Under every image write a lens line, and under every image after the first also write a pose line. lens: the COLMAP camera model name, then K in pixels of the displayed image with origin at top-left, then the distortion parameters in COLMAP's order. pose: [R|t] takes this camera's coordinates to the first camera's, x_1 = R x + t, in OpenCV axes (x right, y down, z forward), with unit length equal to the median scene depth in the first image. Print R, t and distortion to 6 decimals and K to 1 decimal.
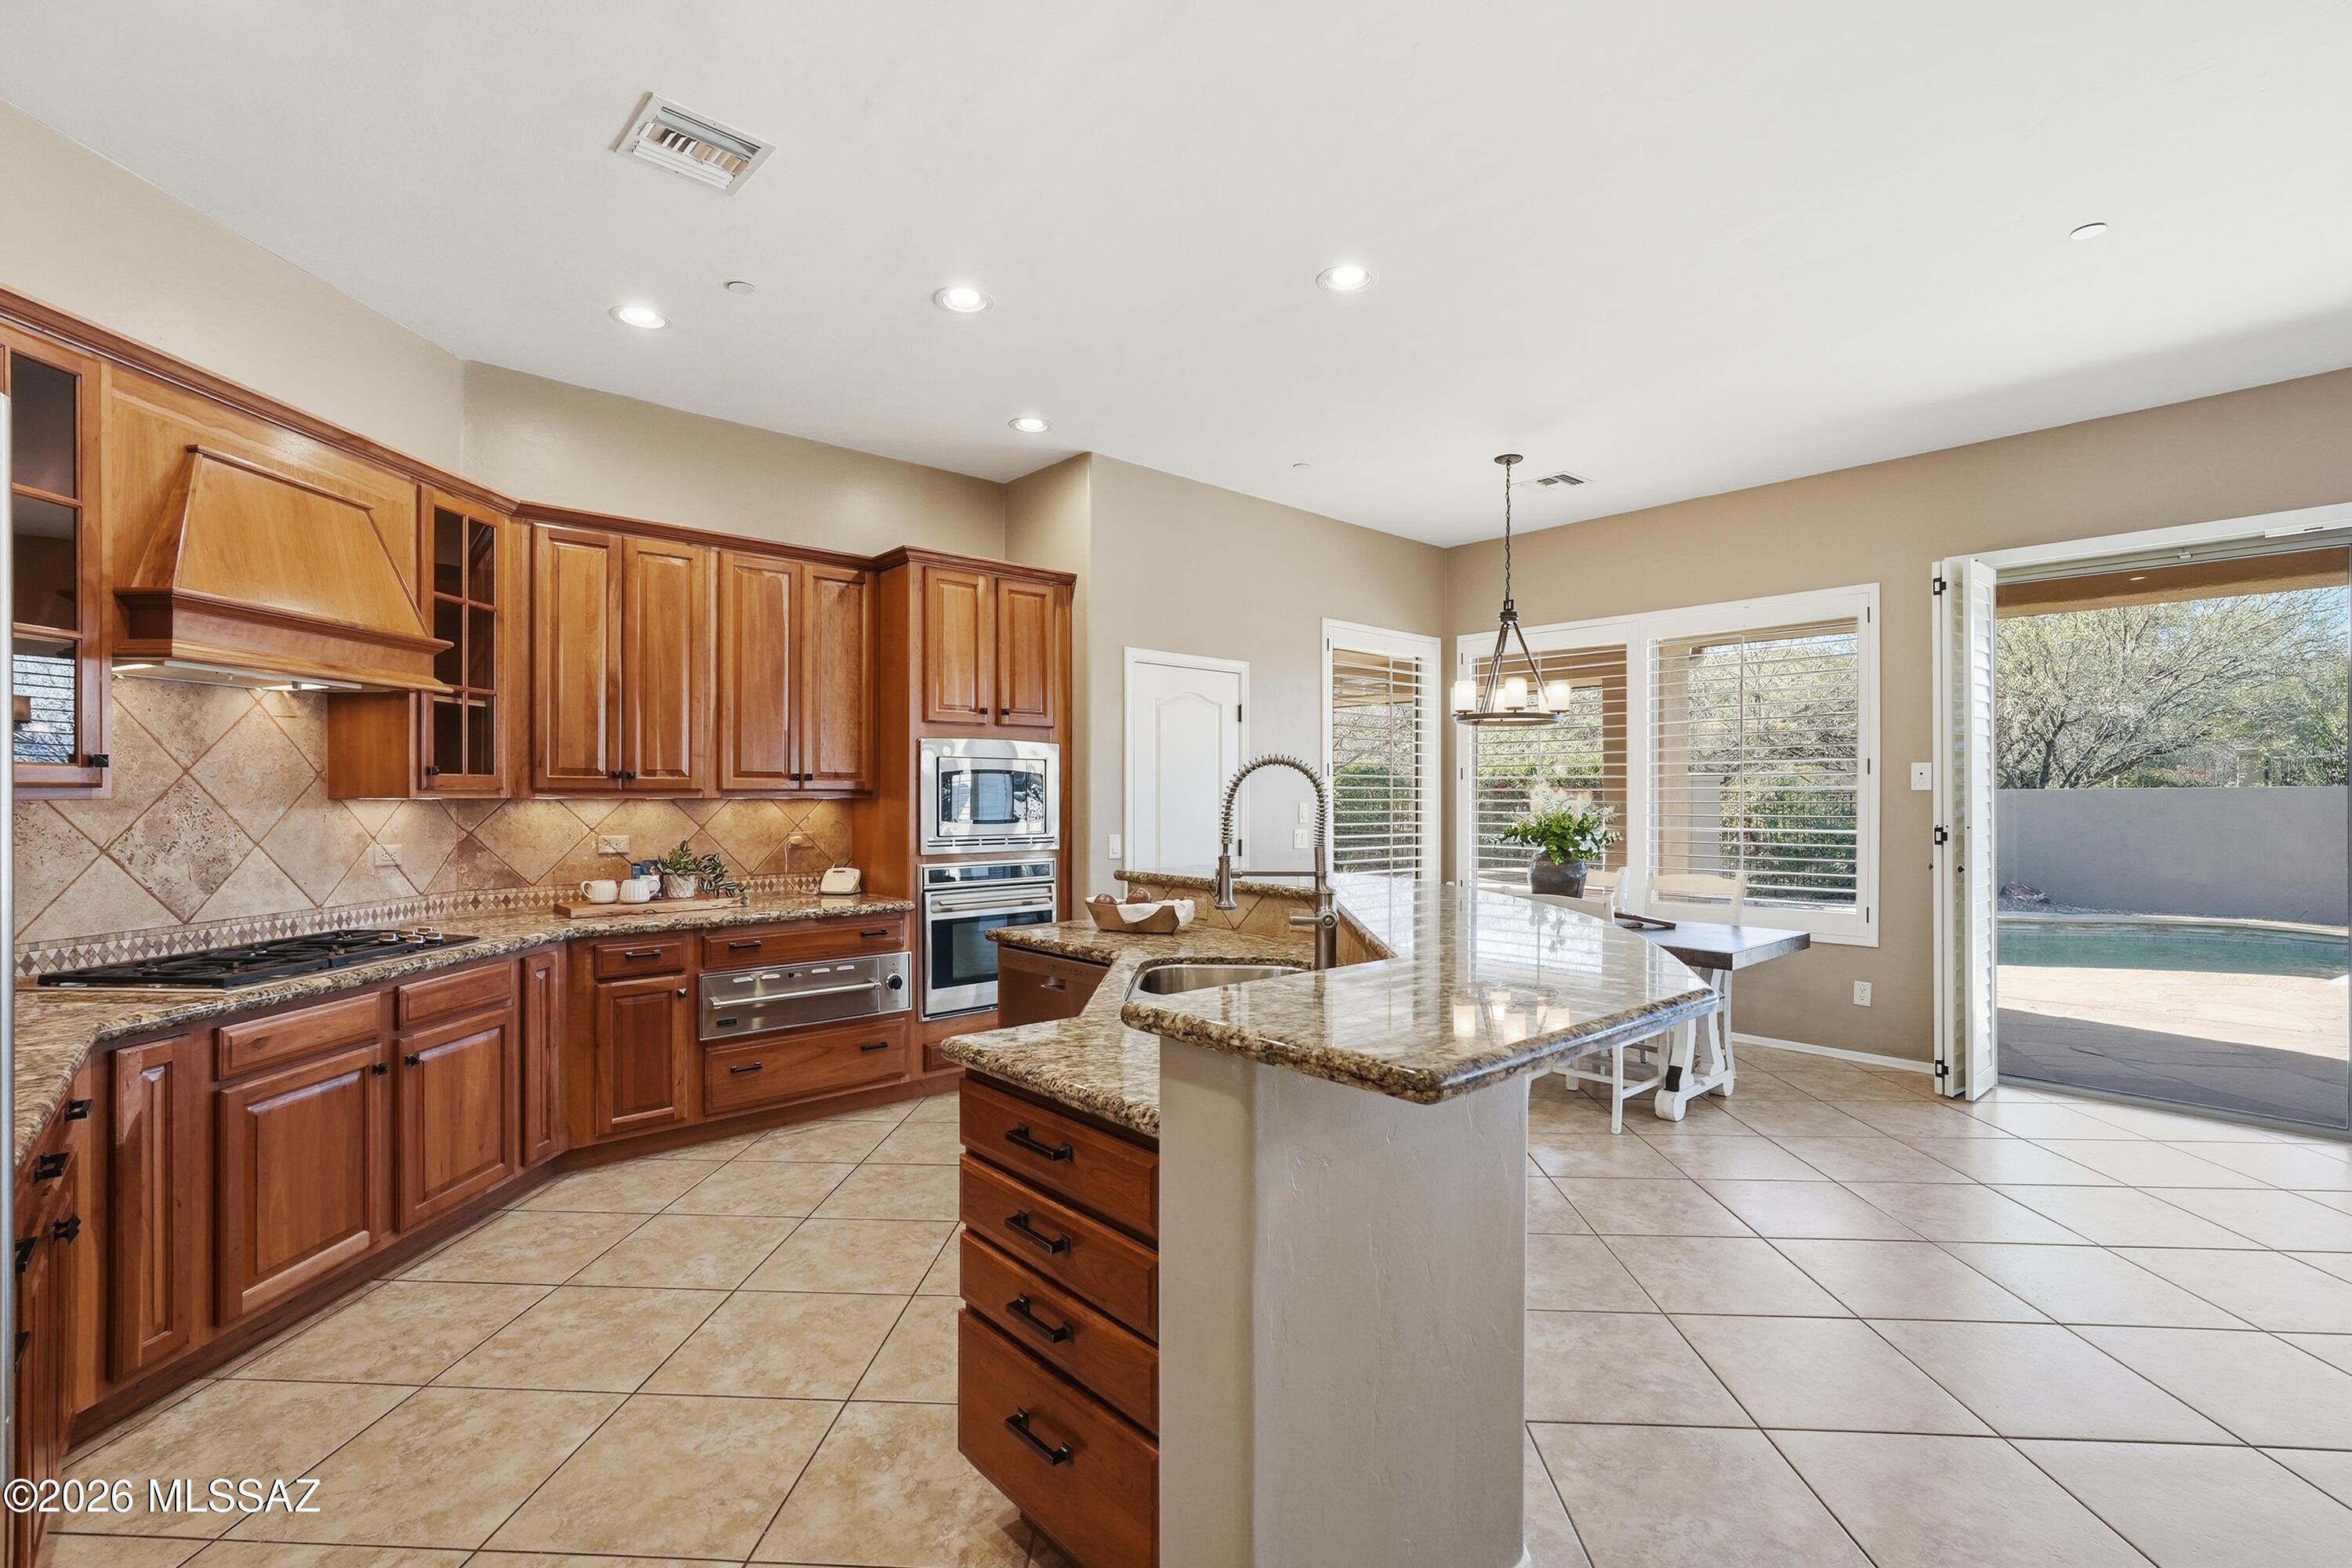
lens RADIAL K [[1029.6, 0, 1168.7], [0, 1029.6, 788.6], [0, 0, 1]] dist [-0.024063, 0.011571]
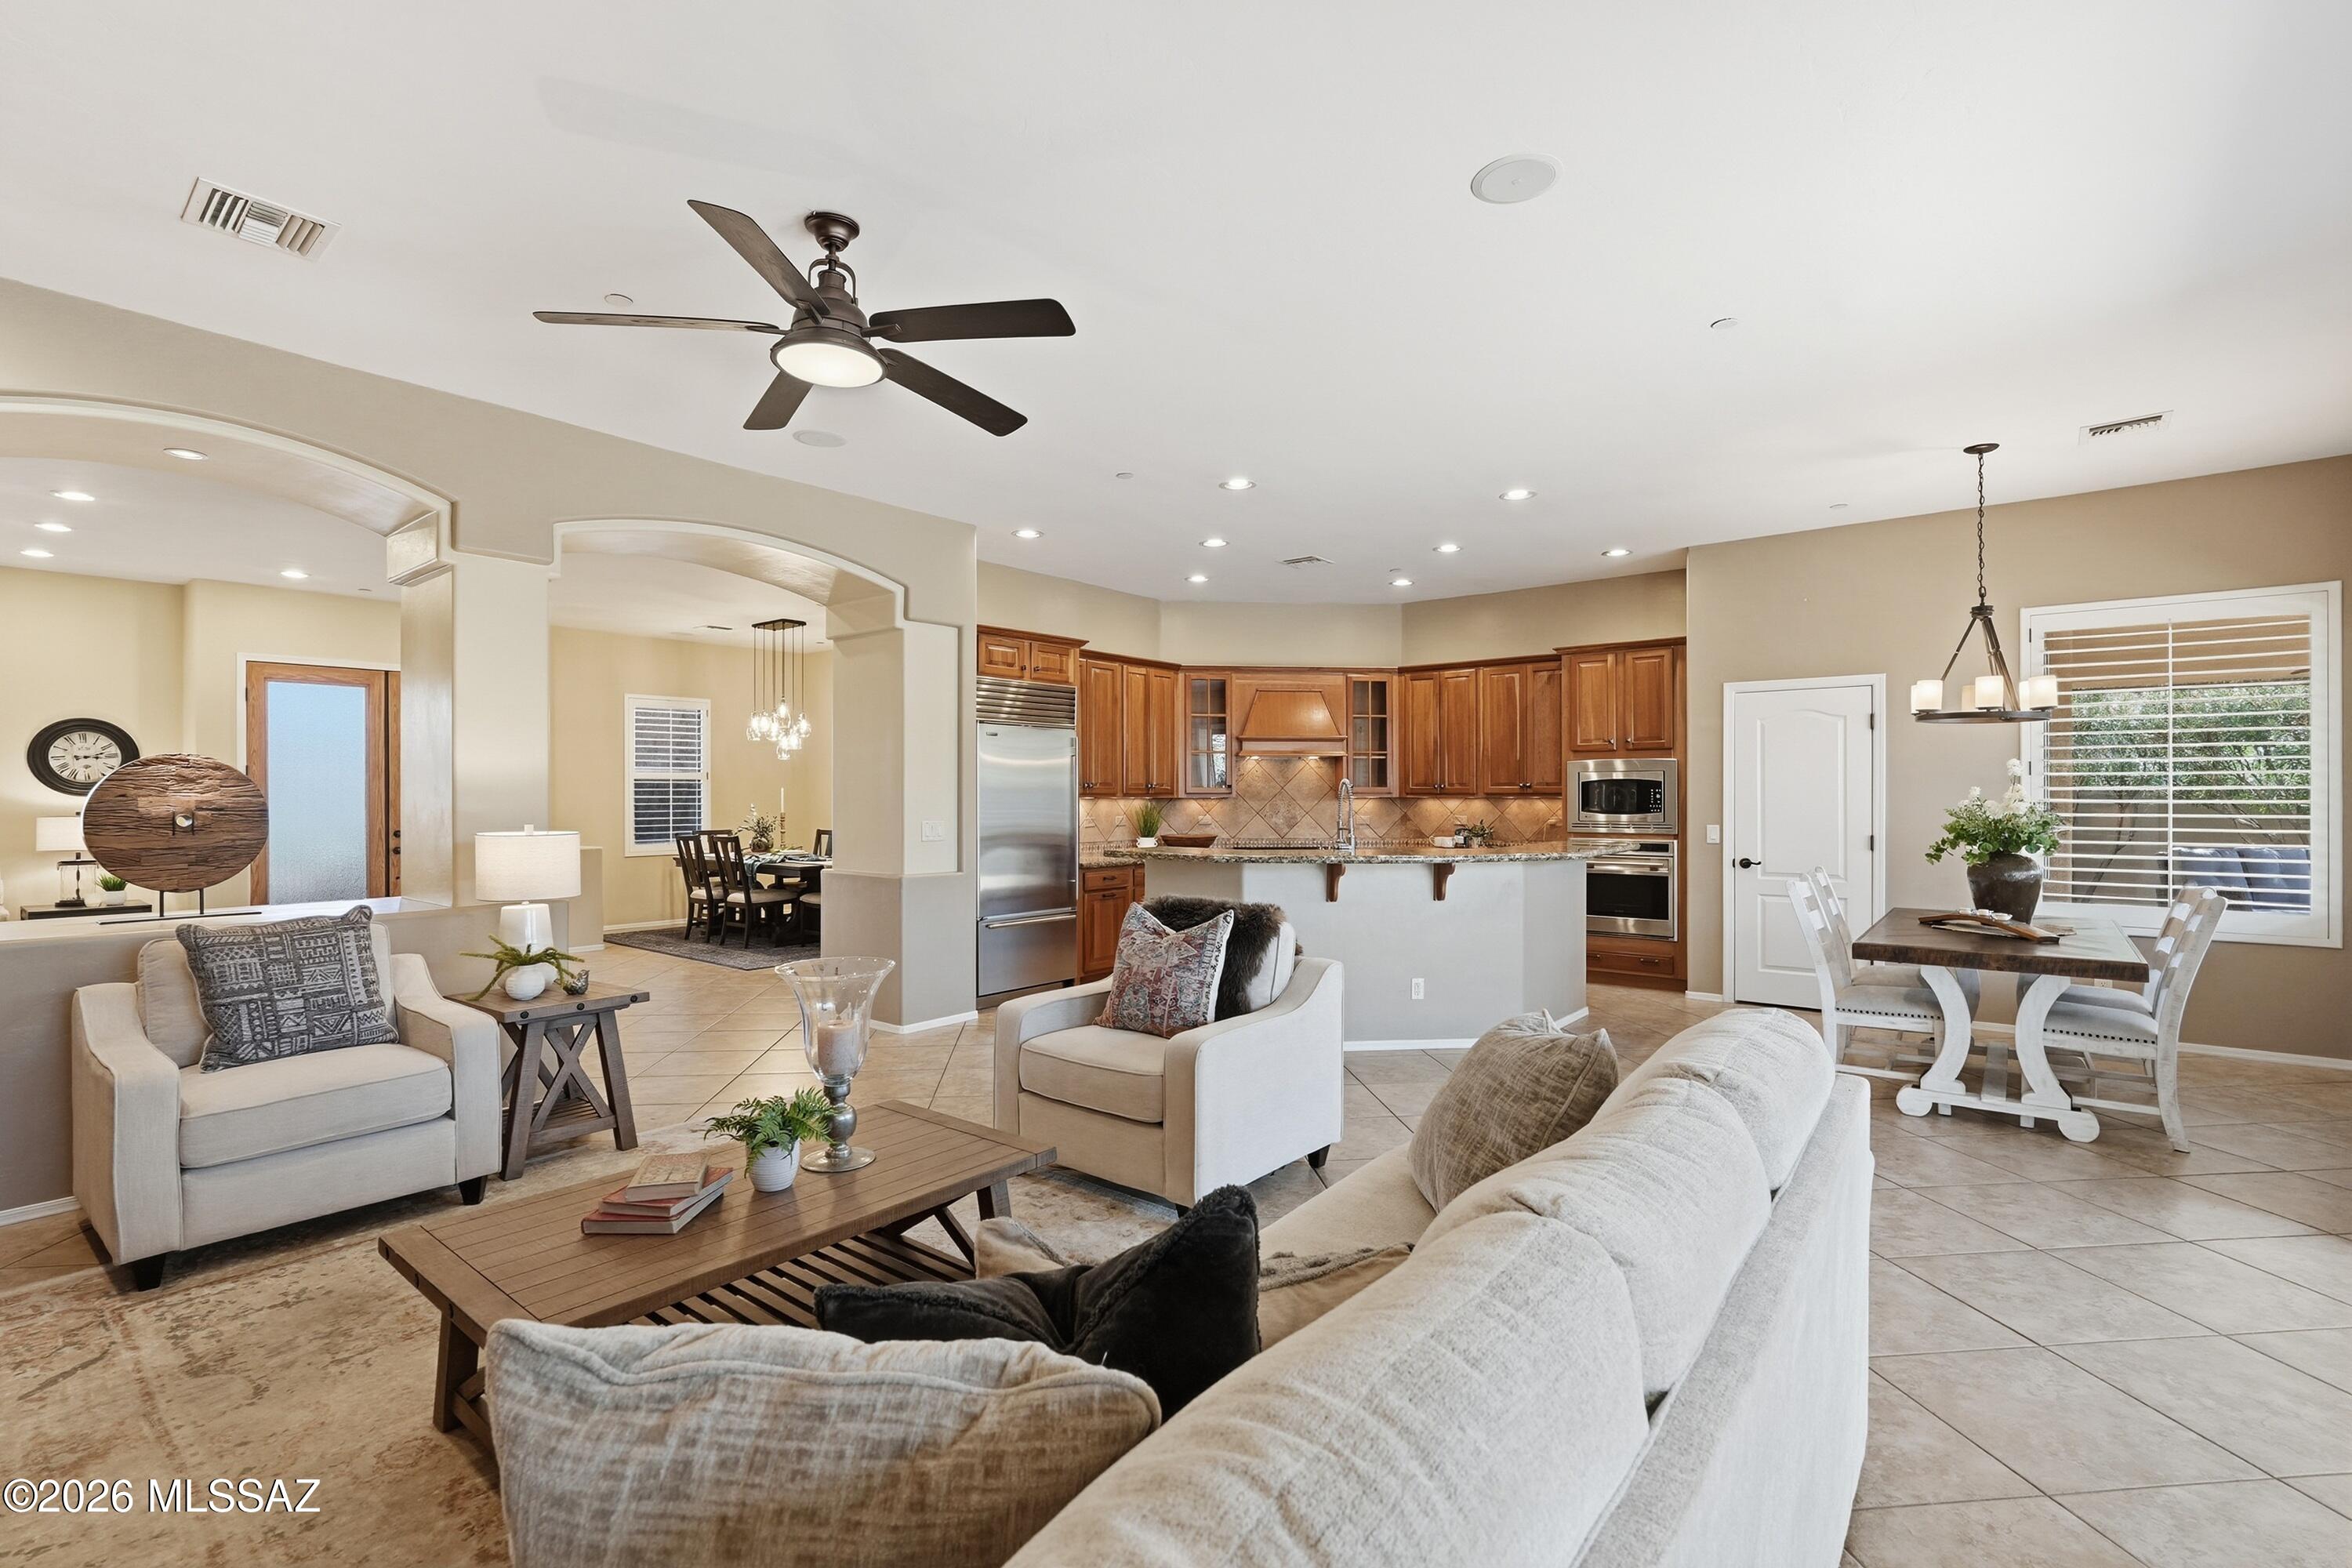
lens RADIAL K [[1060.0, 0, 1142.8], [0, 1060.0, 797.2], [0, 0, 1]] dist [0.001012, 0.000102]
pose [[0.149386, 0.000556, -0.988779, 1.599377], [0.007547, 0.999970, 0.001703, 0.001098], [0.988750, -0.007717, 0.149377, 0.083047]]
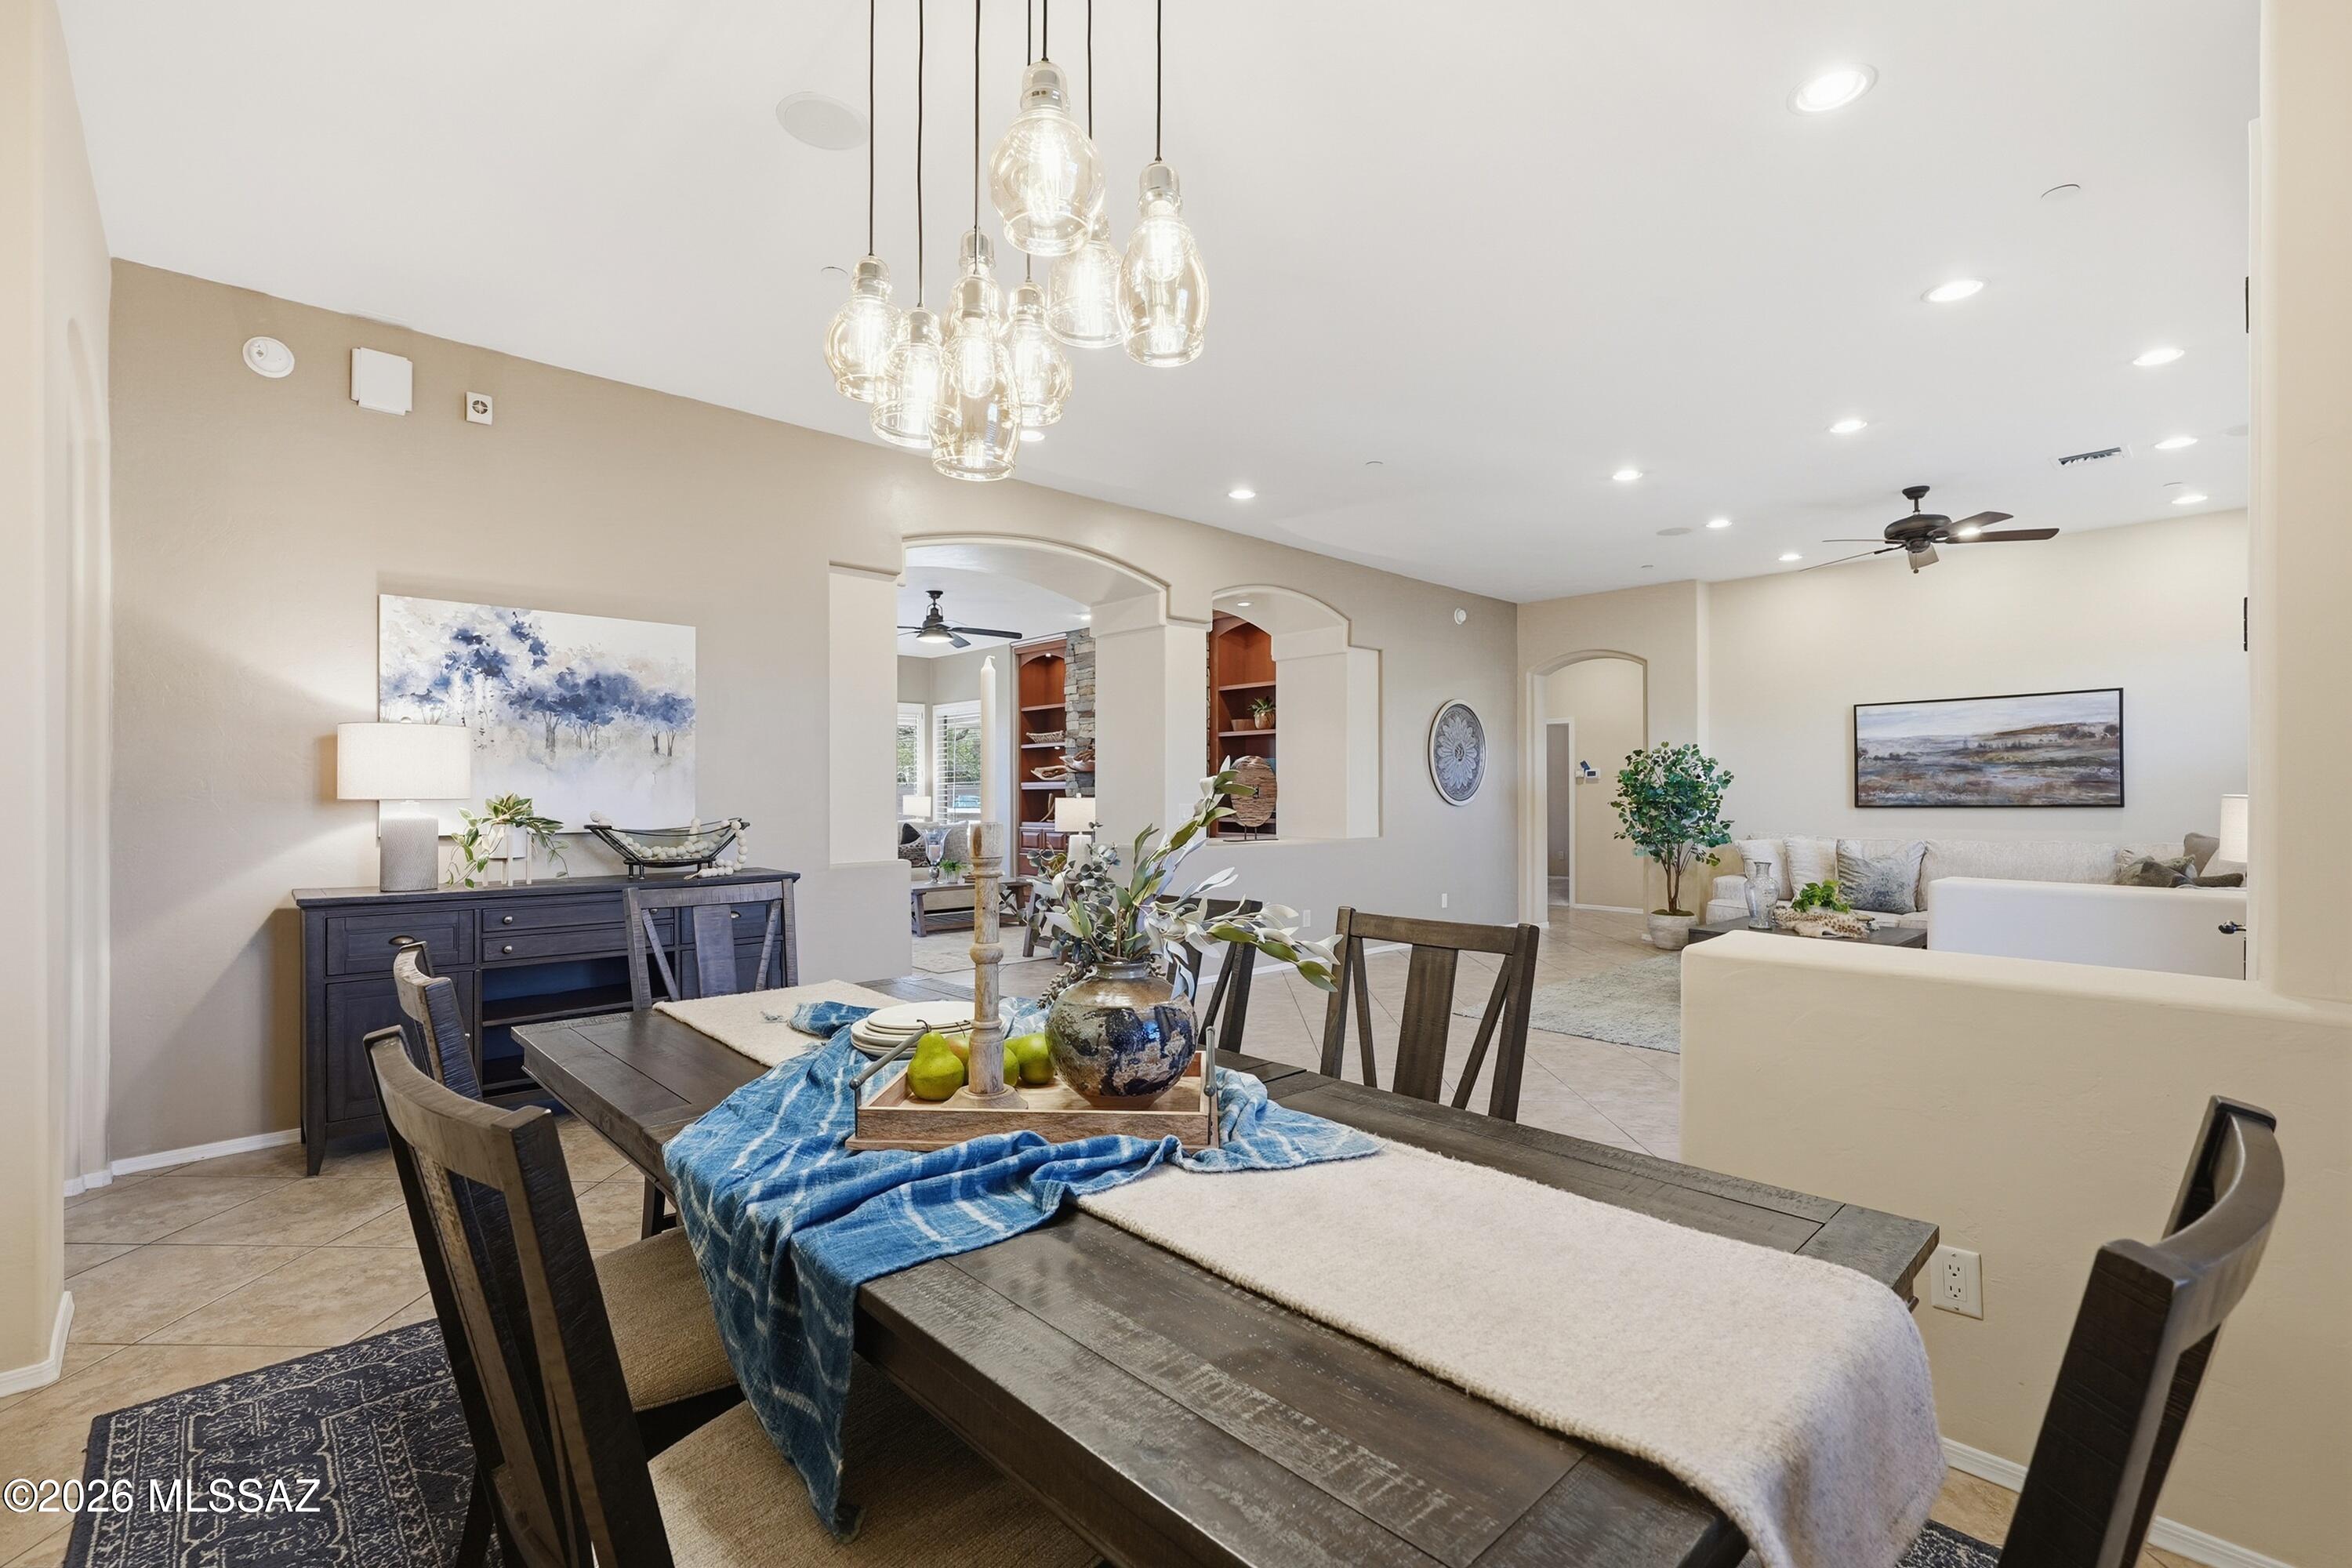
lens RADIAL K [[1029.6, 0, 1168.7], [0, 1029.6, 788.6], [0, 0, 1]] dist [-0.024063, 0.011571]
pose [[-0.036409, 0.005067, 0.999324, -1.636304], [-0.002726, 0.999983, -0.005169, 0.025704], [-0.999333, -0.002912, -0.036394, -0.482525]]
